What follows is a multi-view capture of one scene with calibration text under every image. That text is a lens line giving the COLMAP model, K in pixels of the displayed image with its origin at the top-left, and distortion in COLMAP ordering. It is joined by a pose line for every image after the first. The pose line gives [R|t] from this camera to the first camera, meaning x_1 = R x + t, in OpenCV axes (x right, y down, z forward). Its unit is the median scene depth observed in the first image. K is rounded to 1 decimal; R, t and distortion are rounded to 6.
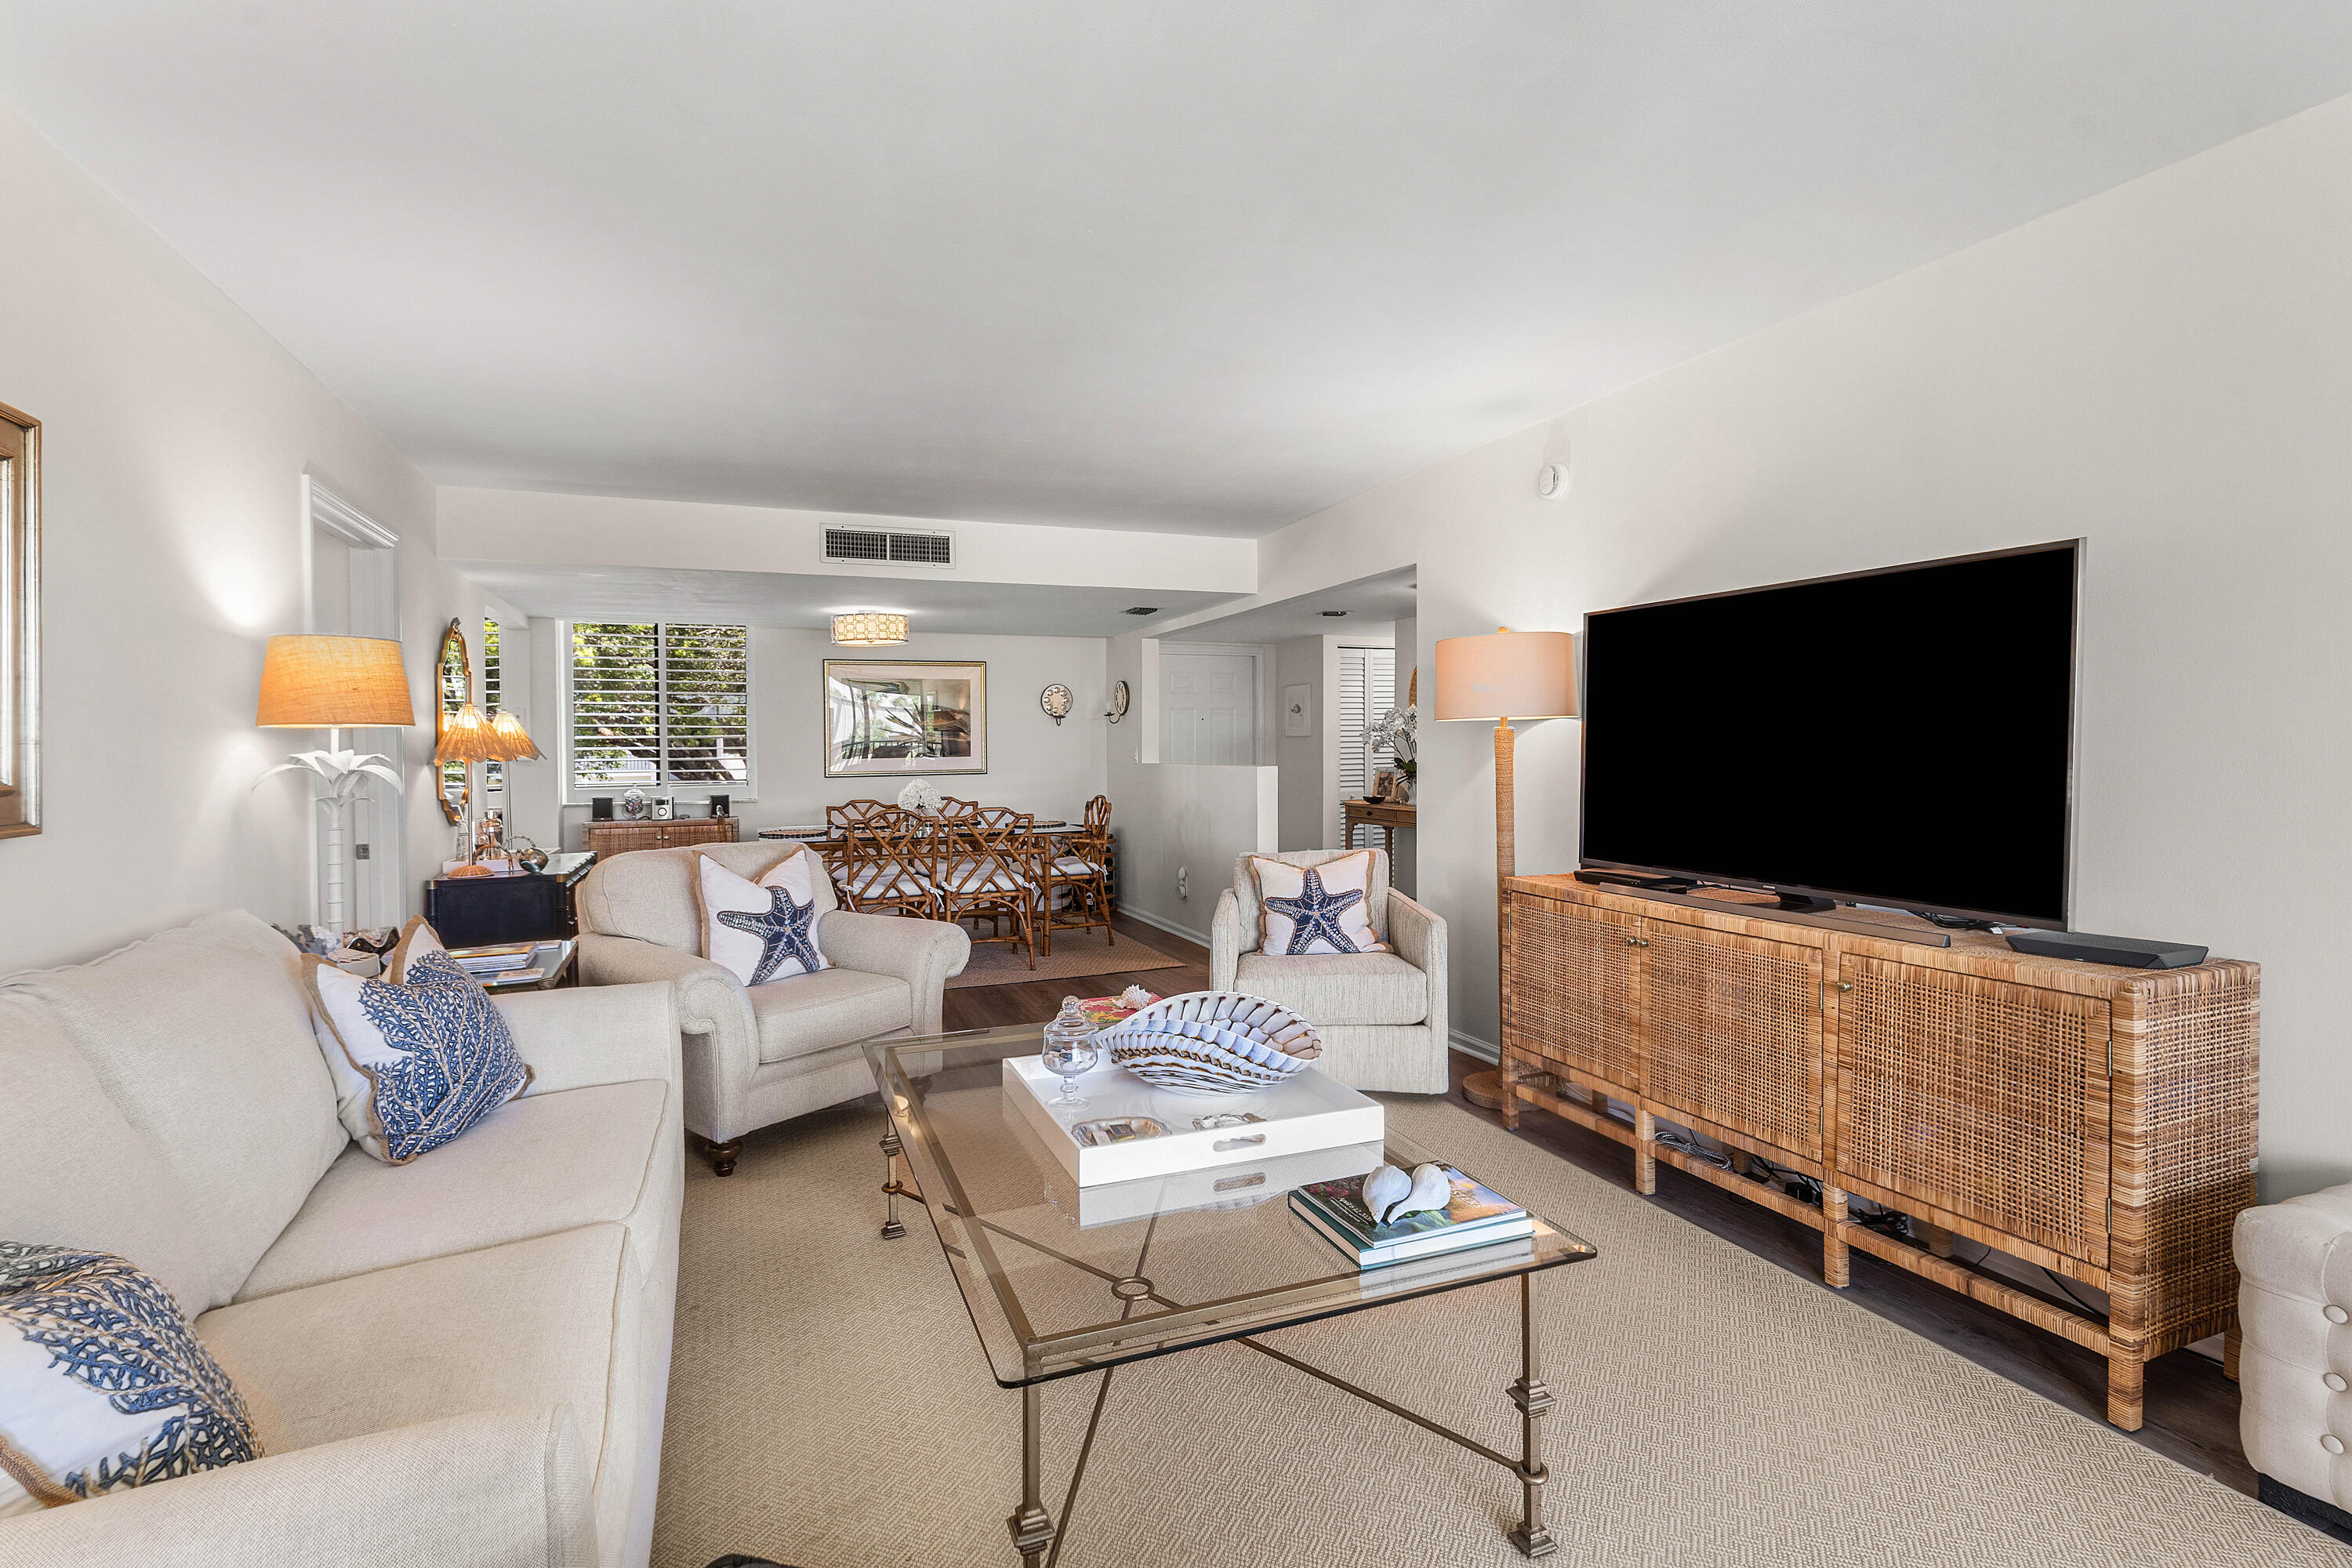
lens RADIAL K [[1102.1, 0, 1170.0], [0, 1102.1, 752.9], [0, 0, 1]] dist [-0.014185, 0.000307]
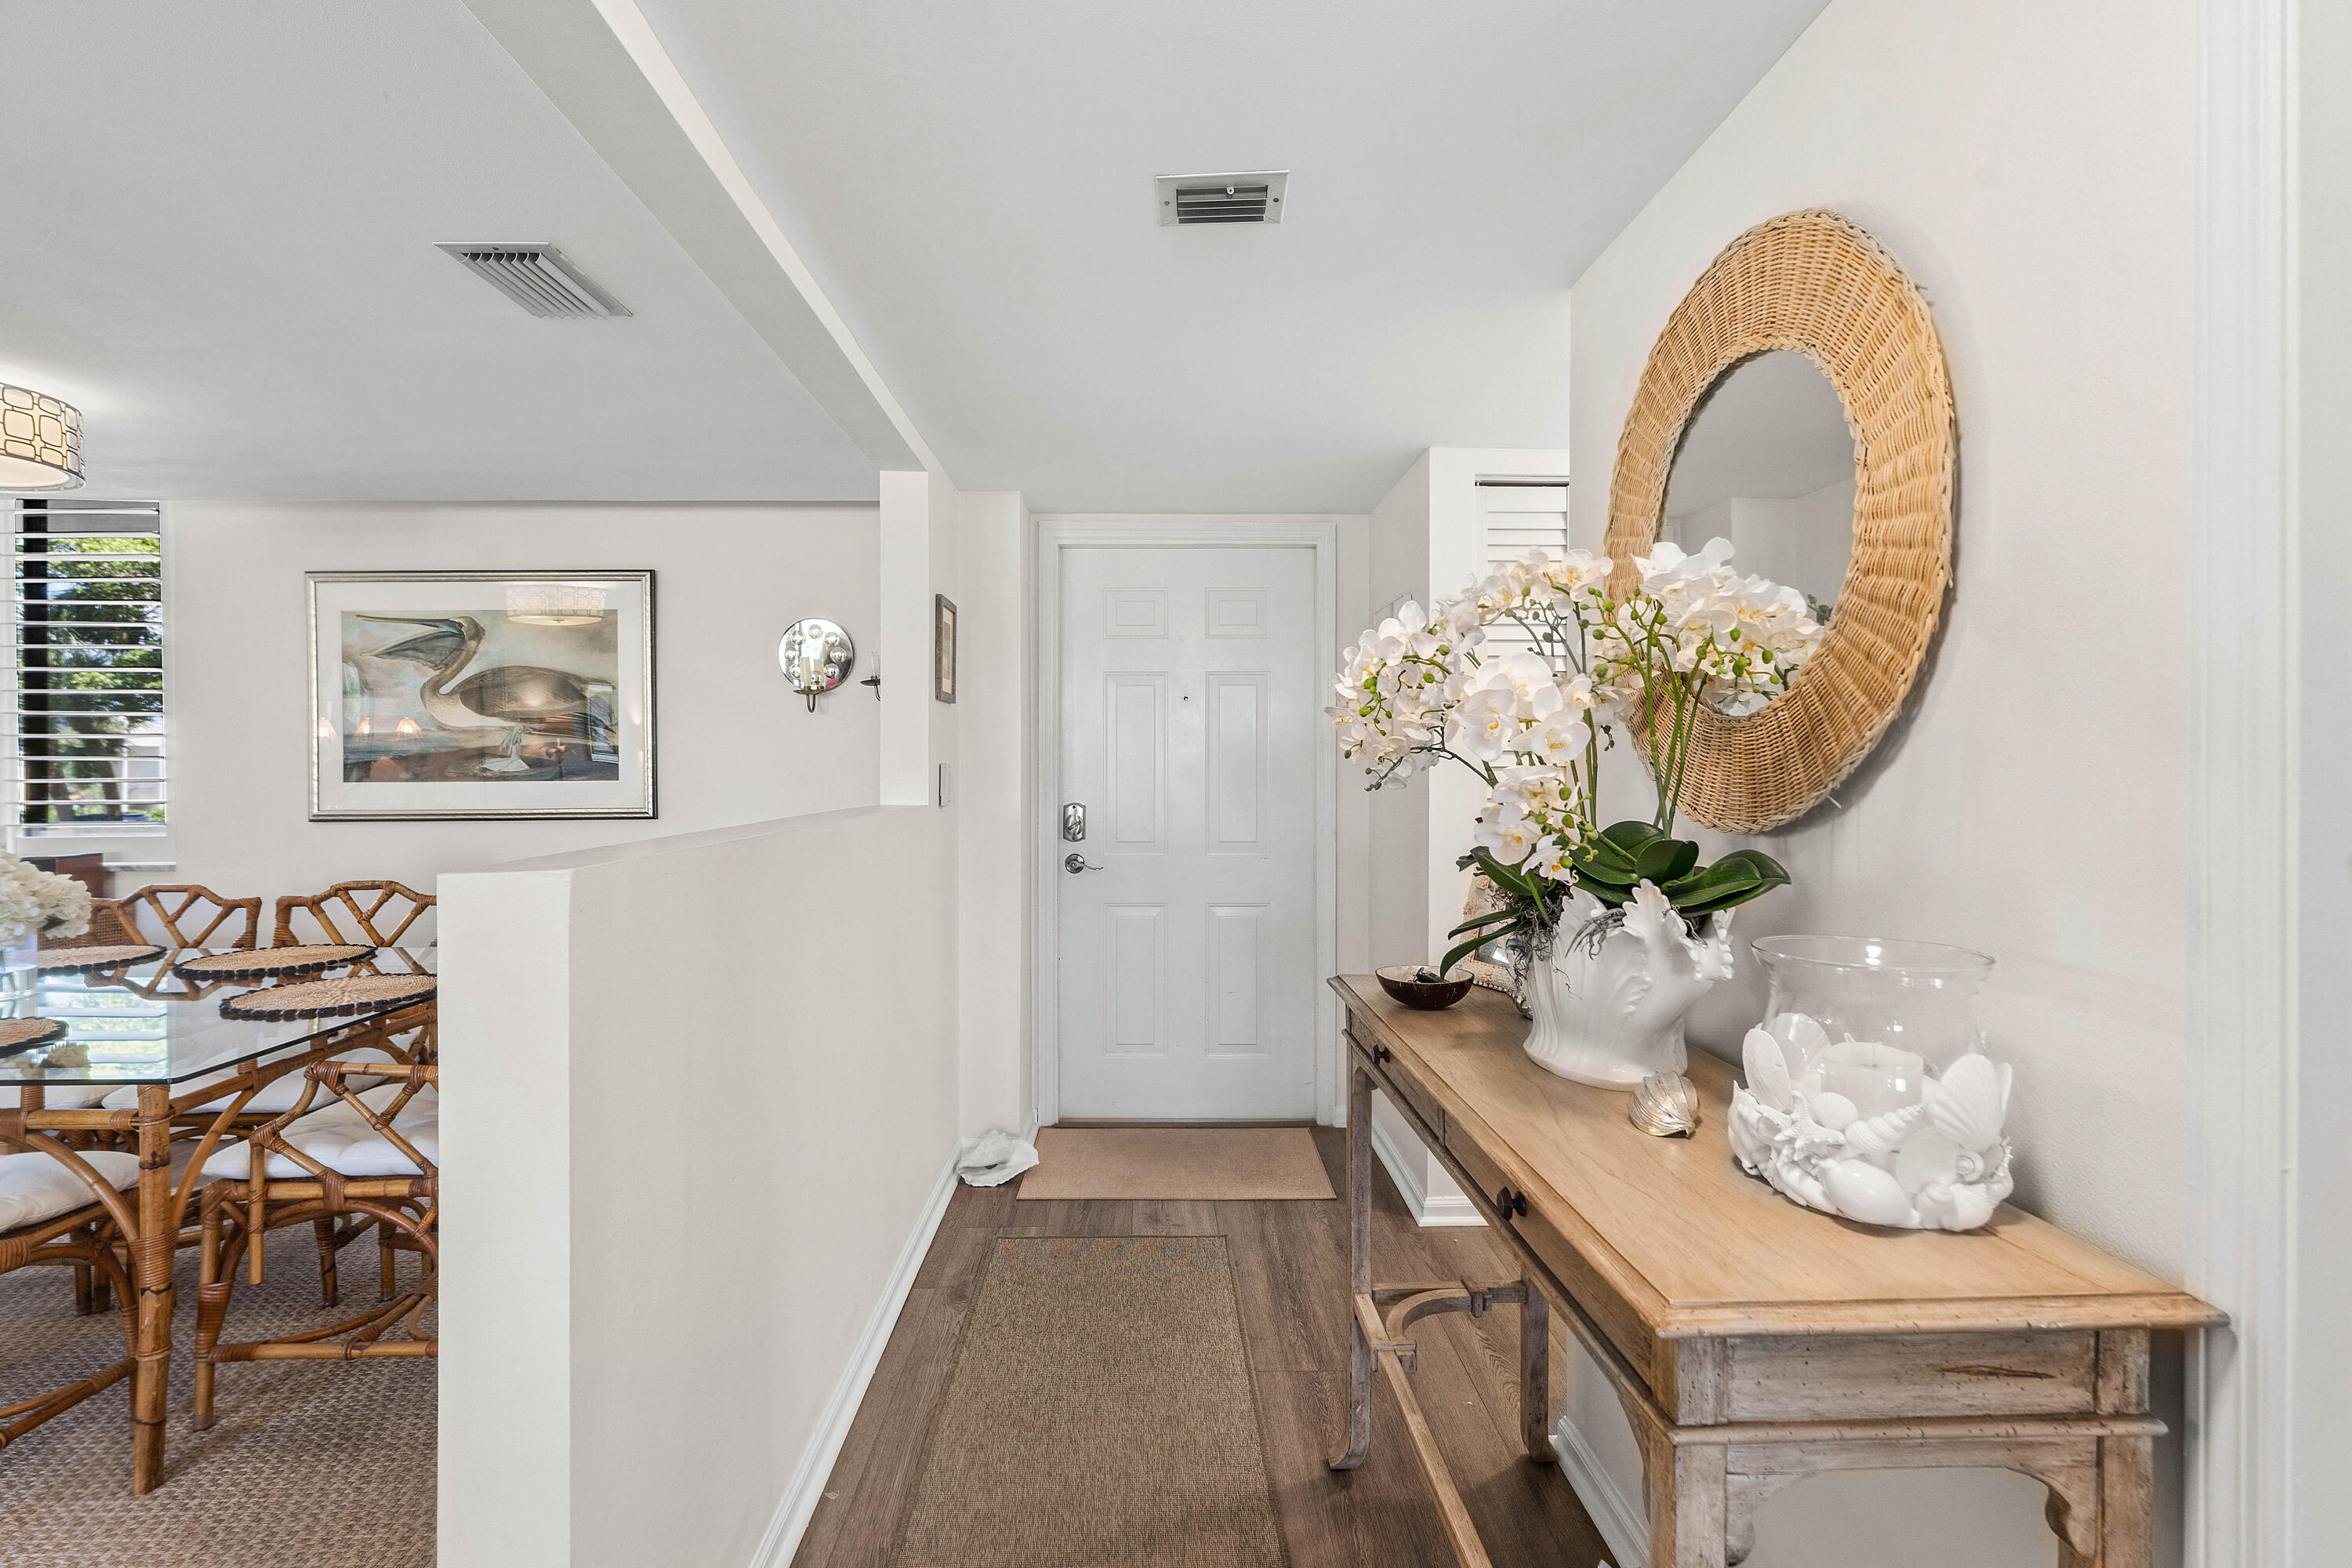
lens RADIAL K [[1084.2, 0, 1168.0], [0, 1084.2, 770.7], [0, 0, 1]] dist [-0.000172, -0.005927]
pose [[0.941104, 0.007172, -0.338041, 0.366520], [-0.007274, 0.999973, 0.000963, -0.005532], [0.338039, 0.001552, 0.941131, 1.311909]]
